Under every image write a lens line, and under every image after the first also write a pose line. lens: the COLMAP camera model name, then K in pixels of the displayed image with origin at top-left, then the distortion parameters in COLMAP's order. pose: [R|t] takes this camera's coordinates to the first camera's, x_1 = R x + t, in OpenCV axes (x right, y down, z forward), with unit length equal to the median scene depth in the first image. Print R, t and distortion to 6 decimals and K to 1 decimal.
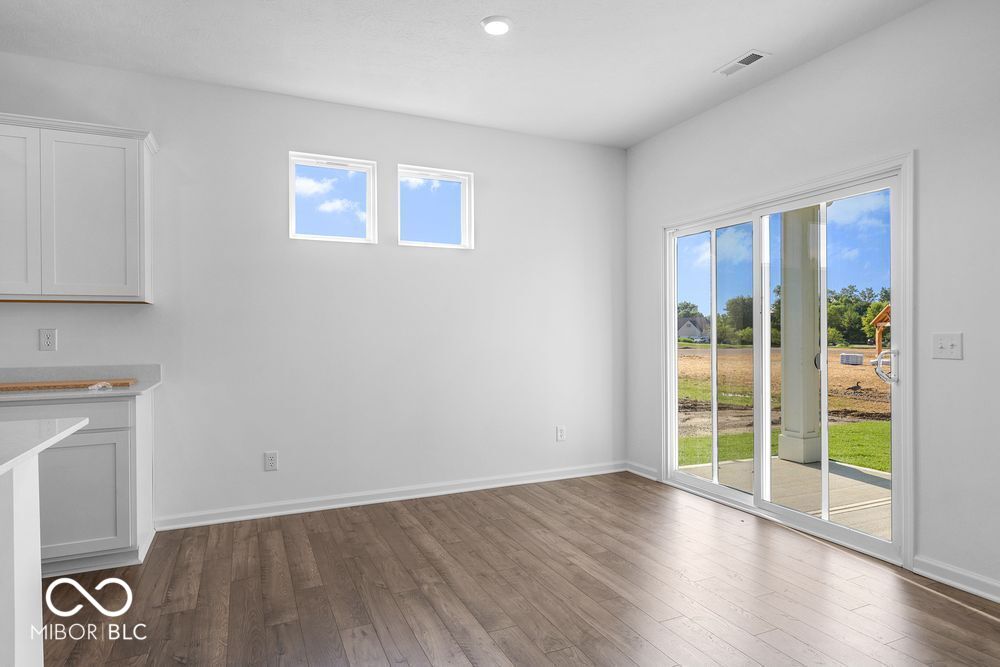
lens RADIAL K [[569.2, 0, 499.9], [0, 569.2, 329.9], [0, 0, 1]] dist [-0.002066, 0.002075]
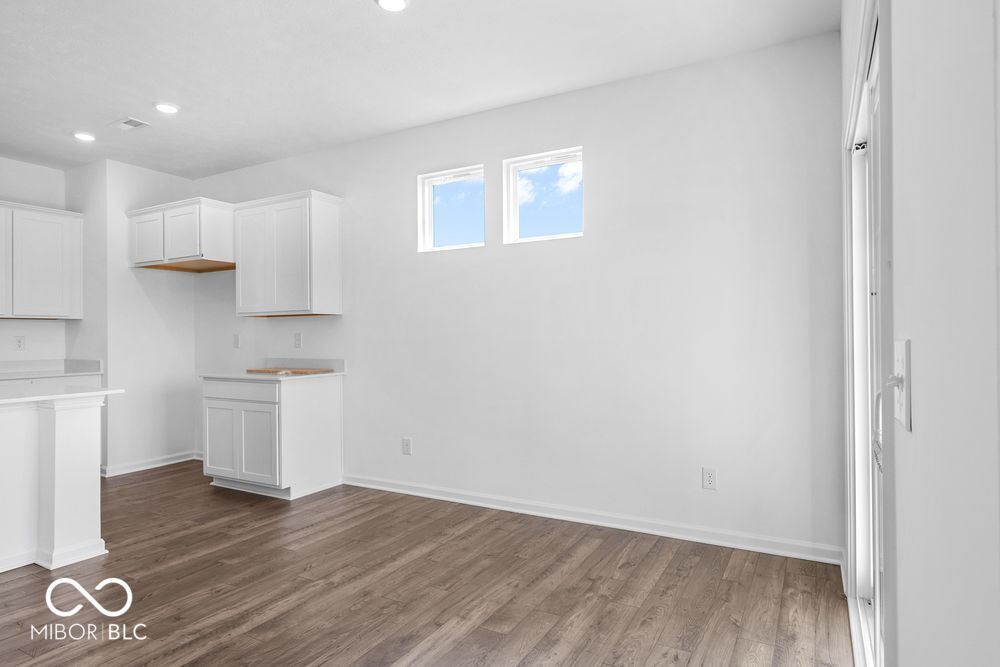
lens RADIAL K [[569.2, 0, 501.8], [0, 569.2, 340.0], [0, 0, 1]] dist [-0.002066, 0.002075]
pose [[0.601416, 0.013281, -0.798826, 0.676962], [0.005696, 0.999765, 0.020910, -0.011122], [0.798916, -0.017126, 0.601199, 0.482314]]
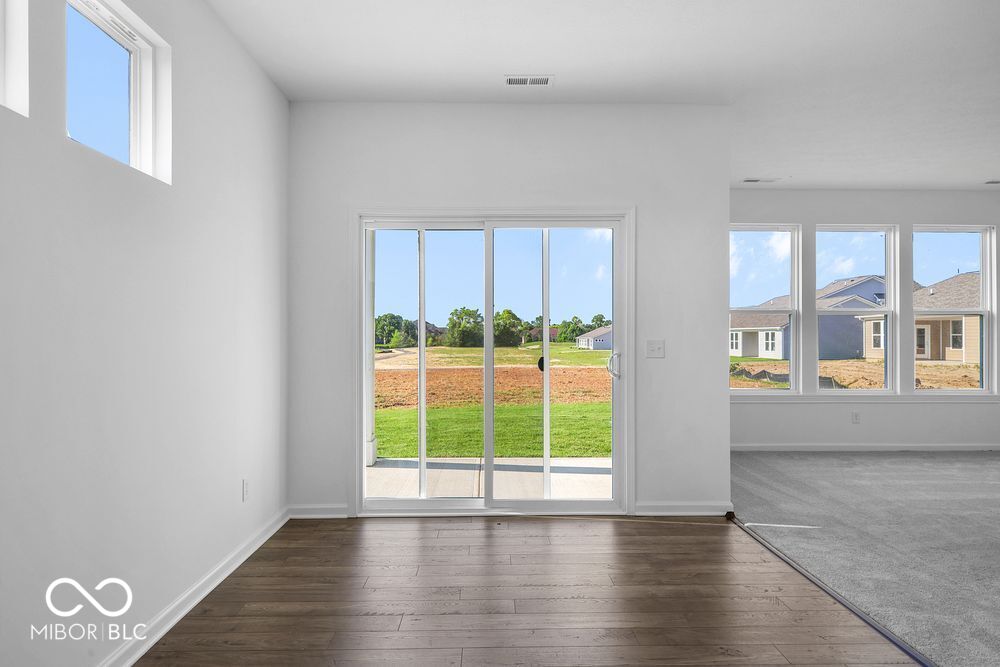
lens RADIAL K [[569.2, 0, 506.6], [0, 569.2, 331.3], [0, 0, 1]] dist [-0.002066, 0.002075]
pose [[0.393106, 0.012222, 0.919412, -0.513462], [-0.006416, 0.999924, -0.010549, 0.001636], [-0.919471, -0.001752, 0.393155, 0.594018]]
